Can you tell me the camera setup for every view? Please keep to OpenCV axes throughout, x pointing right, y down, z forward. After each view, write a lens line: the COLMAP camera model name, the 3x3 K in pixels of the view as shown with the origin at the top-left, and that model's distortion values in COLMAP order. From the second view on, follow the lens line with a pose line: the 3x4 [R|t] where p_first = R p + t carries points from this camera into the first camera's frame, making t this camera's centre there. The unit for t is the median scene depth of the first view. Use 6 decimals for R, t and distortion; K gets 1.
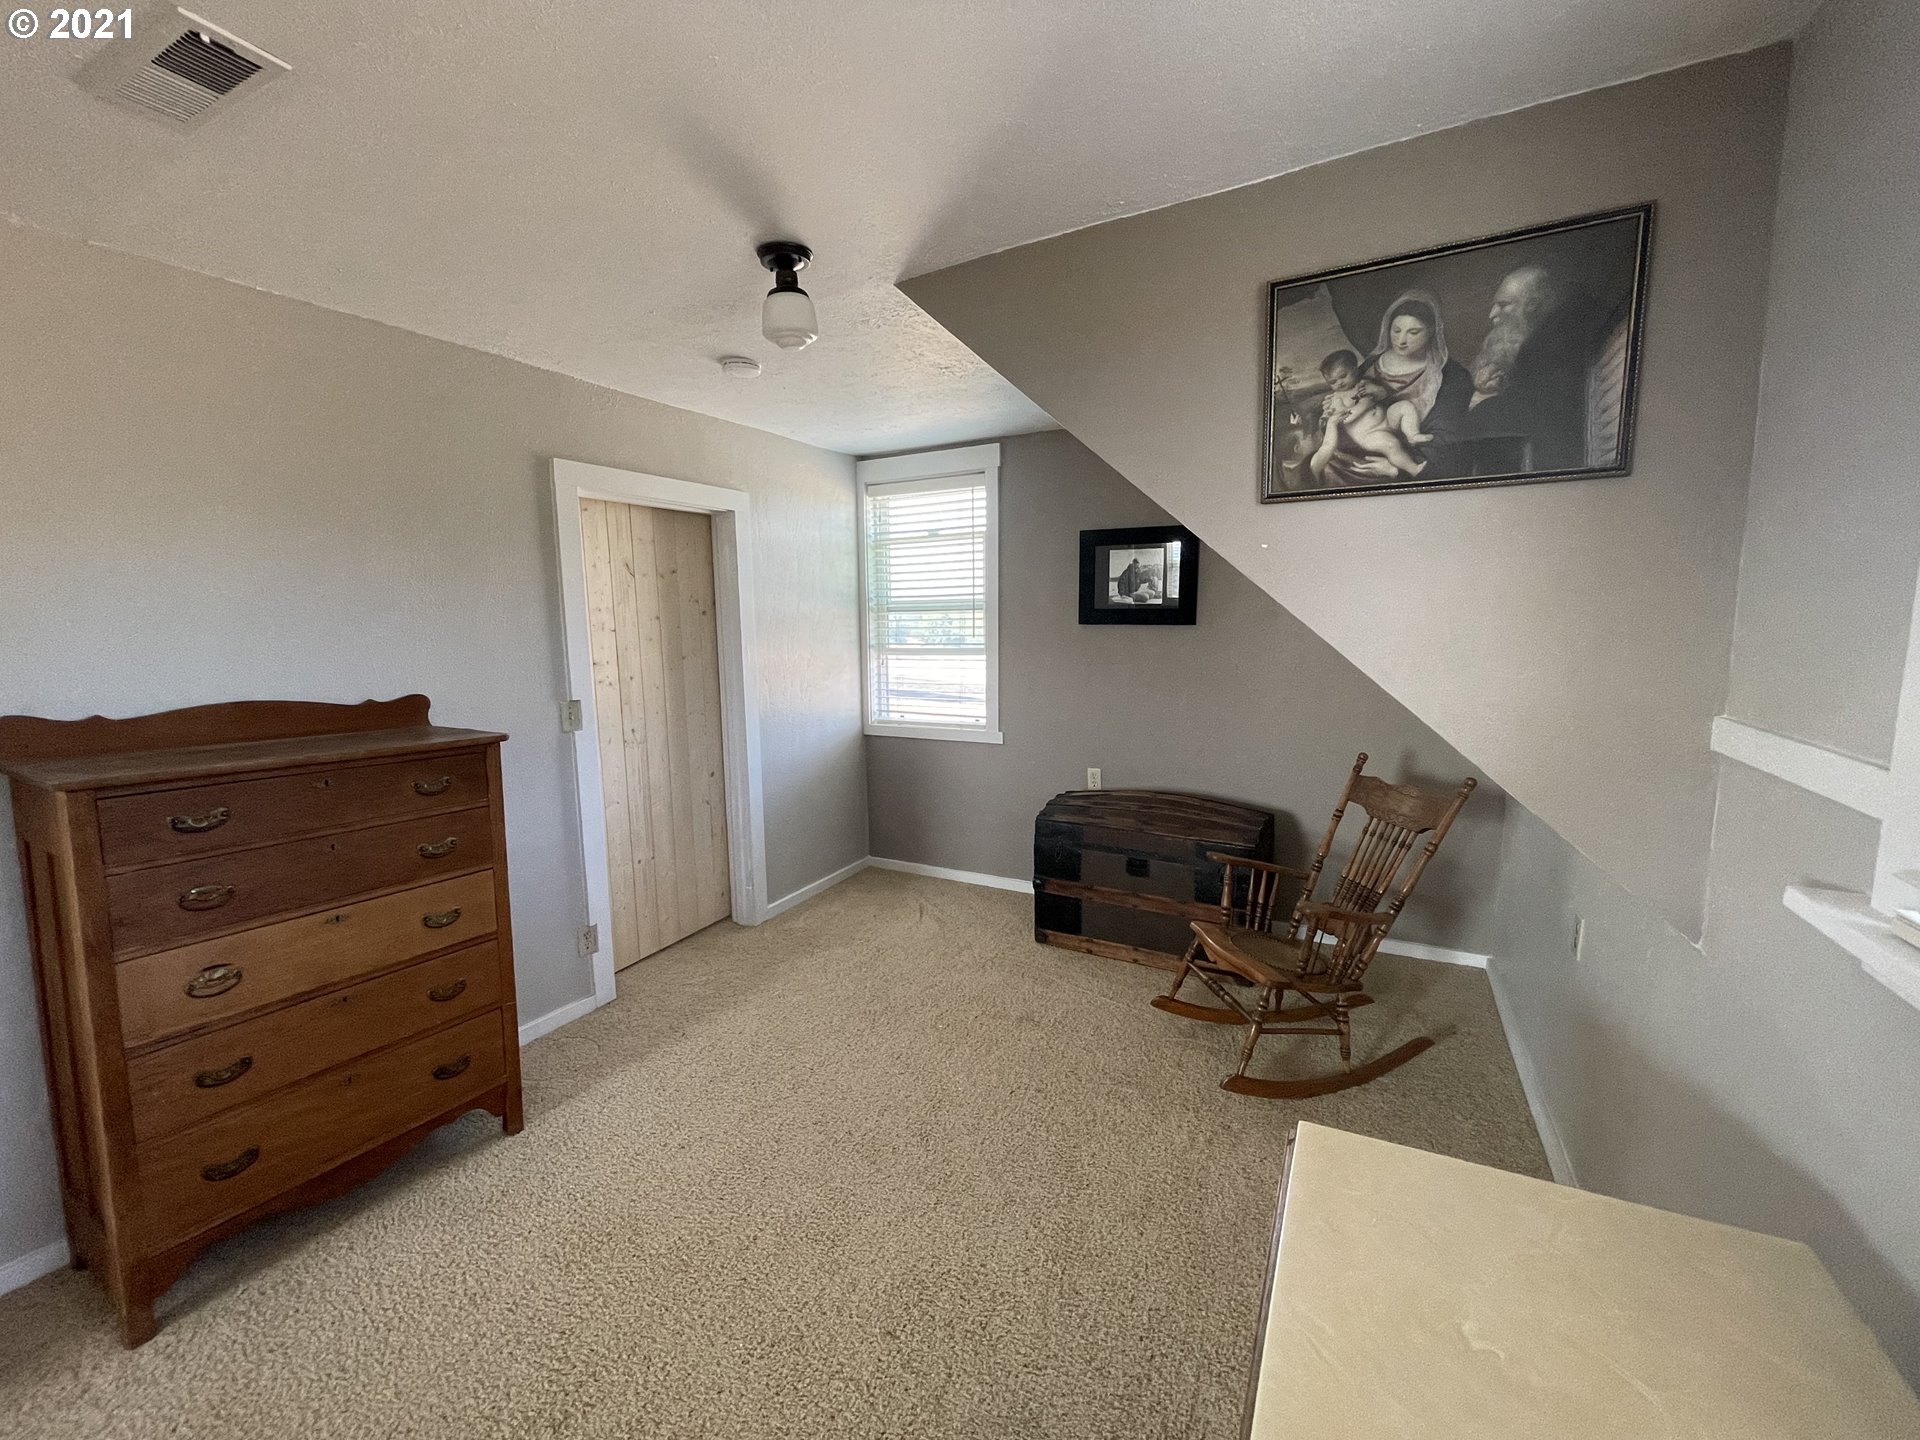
lens RADIAL K [[763.9, 0, 959.0], [0, 763.9, 719.4], [0, 0, 1]] dist [-0.000682, -0.000064]
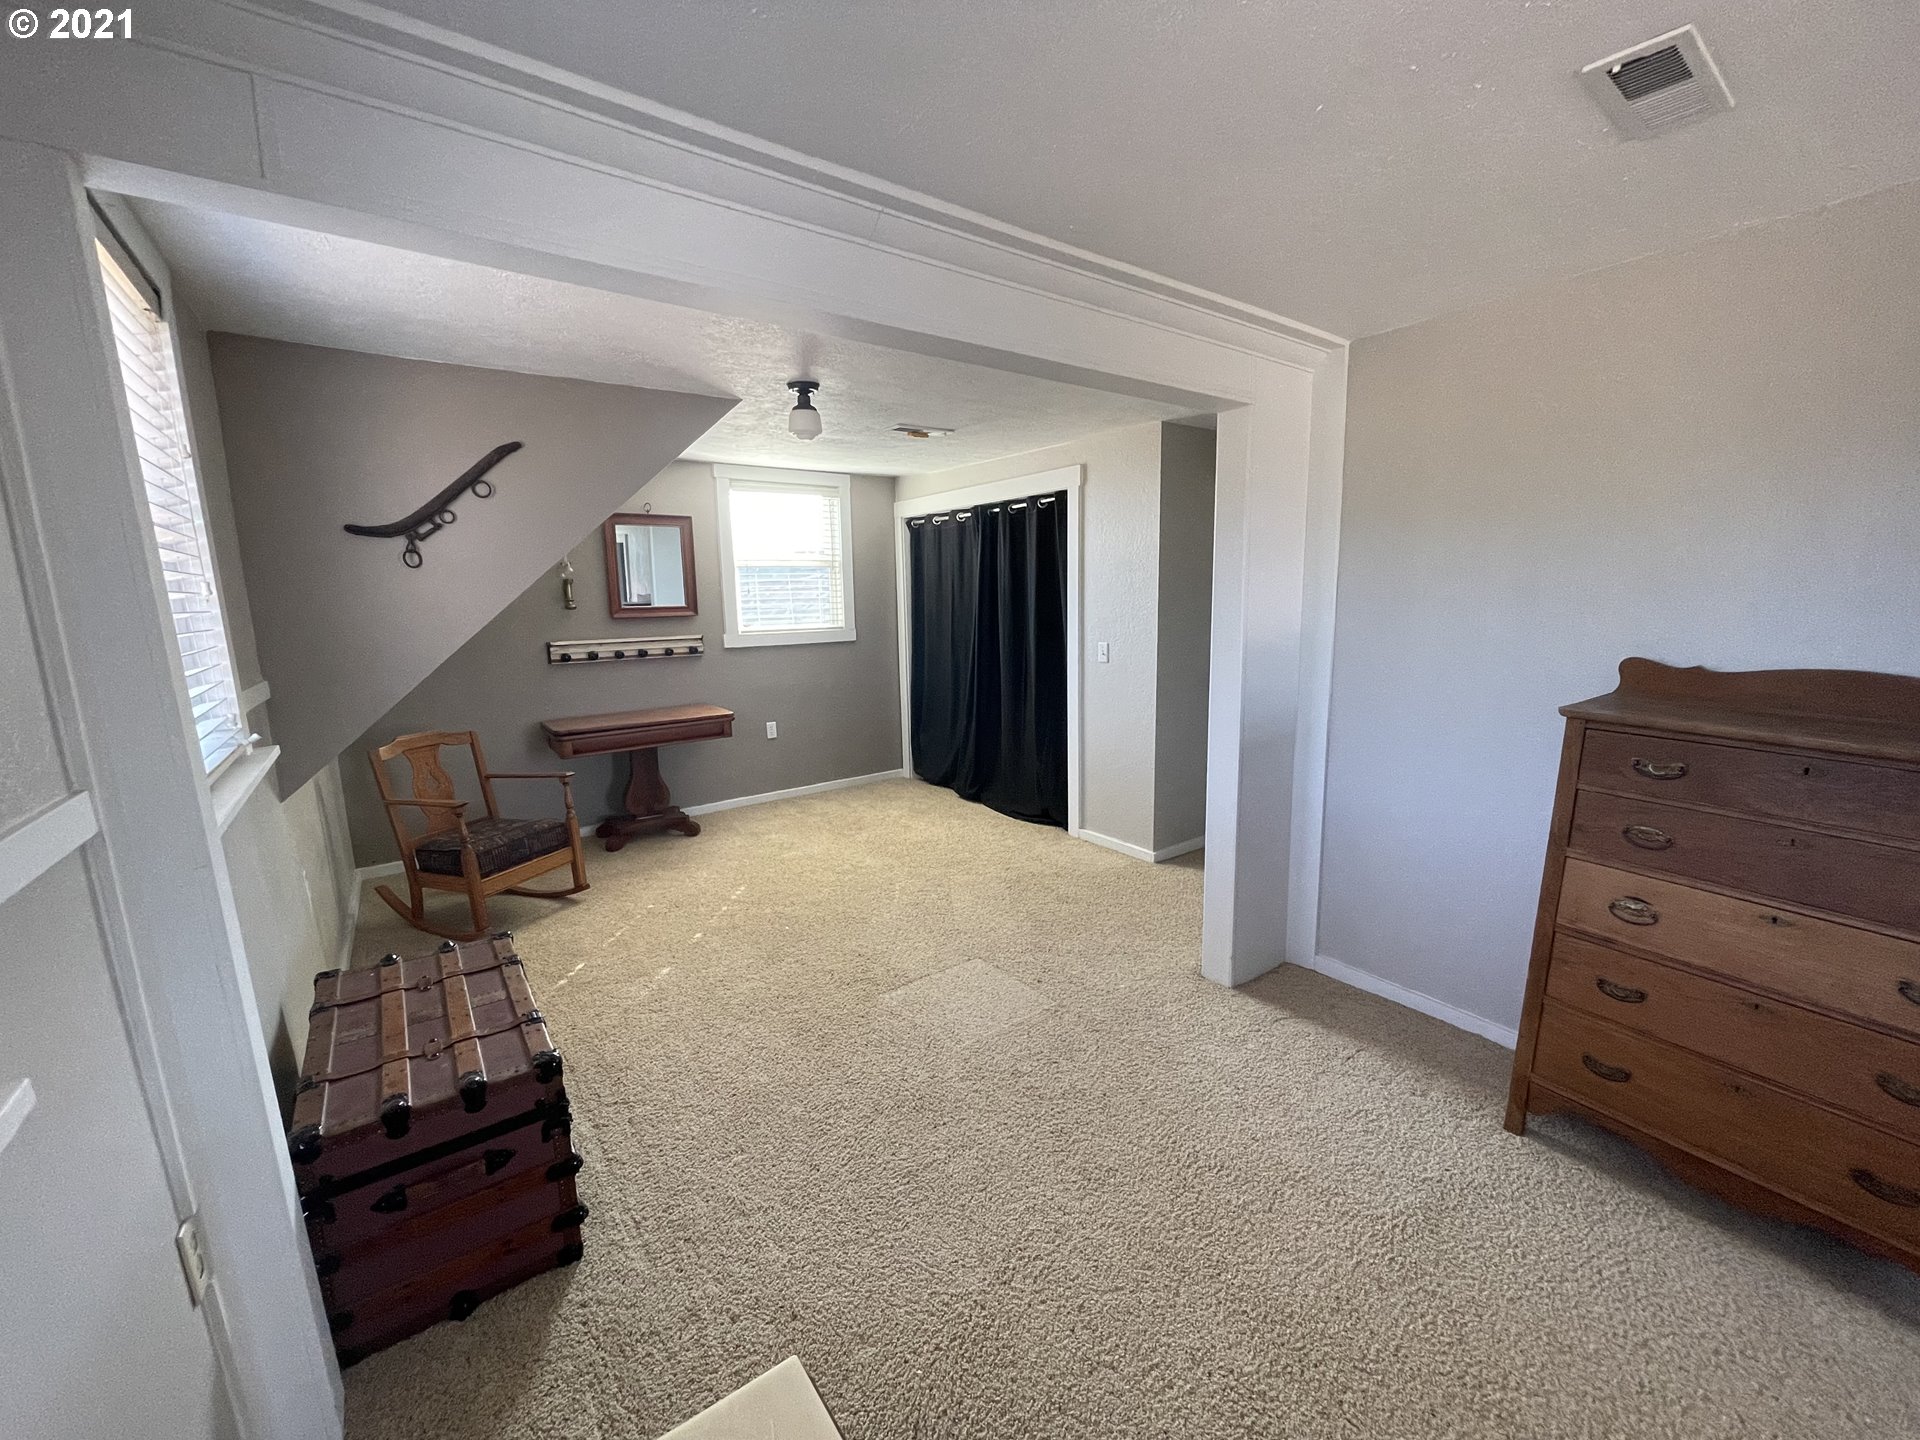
lens RADIAL K [[763.9, 0, 959.1], [0, 763.9, 723.0], [0, 0, 1]] dist [-0.000682, -0.000064]
pose [[-0.421190, 0.171379, -0.890634, 0.382107], [-0.100584, 0.967102, 0.233661, -0.083437], [0.901378, 0.187999, -0.390095, 0.489177]]
